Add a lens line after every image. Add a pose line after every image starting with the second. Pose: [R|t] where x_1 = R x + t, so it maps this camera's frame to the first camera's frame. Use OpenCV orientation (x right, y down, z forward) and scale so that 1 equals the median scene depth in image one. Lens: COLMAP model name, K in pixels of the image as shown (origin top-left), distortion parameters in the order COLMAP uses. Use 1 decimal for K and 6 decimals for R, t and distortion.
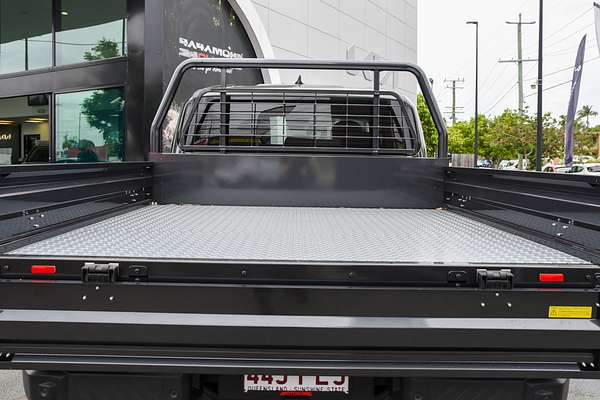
lens RADIAL K [[538.1, 0, 299.4], [0, 538.1, 196.1], [0, 0, 1]] dist [-0.060744, 0.057646]
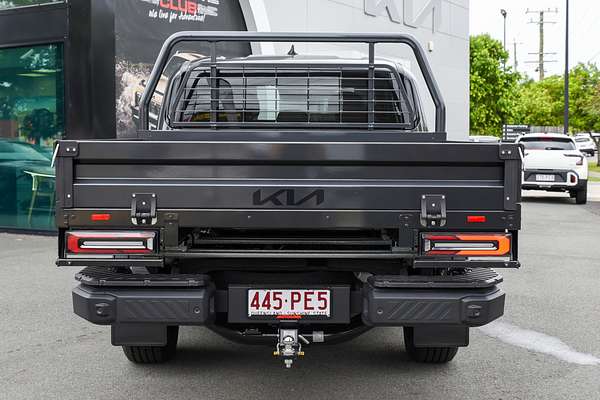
lens RADIAL K [[864.1, 0, 299.0], [0, 864.1, 203.8], [0, 0, 1]] dist [0.005304, 0.000000]
pose [[0.999950, -0.009902, -0.001118, 0.011491], [0.009910, 0.999925, 0.007135, 0.042858], [0.001047, -0.007146, 0.999974, -0.542502]]
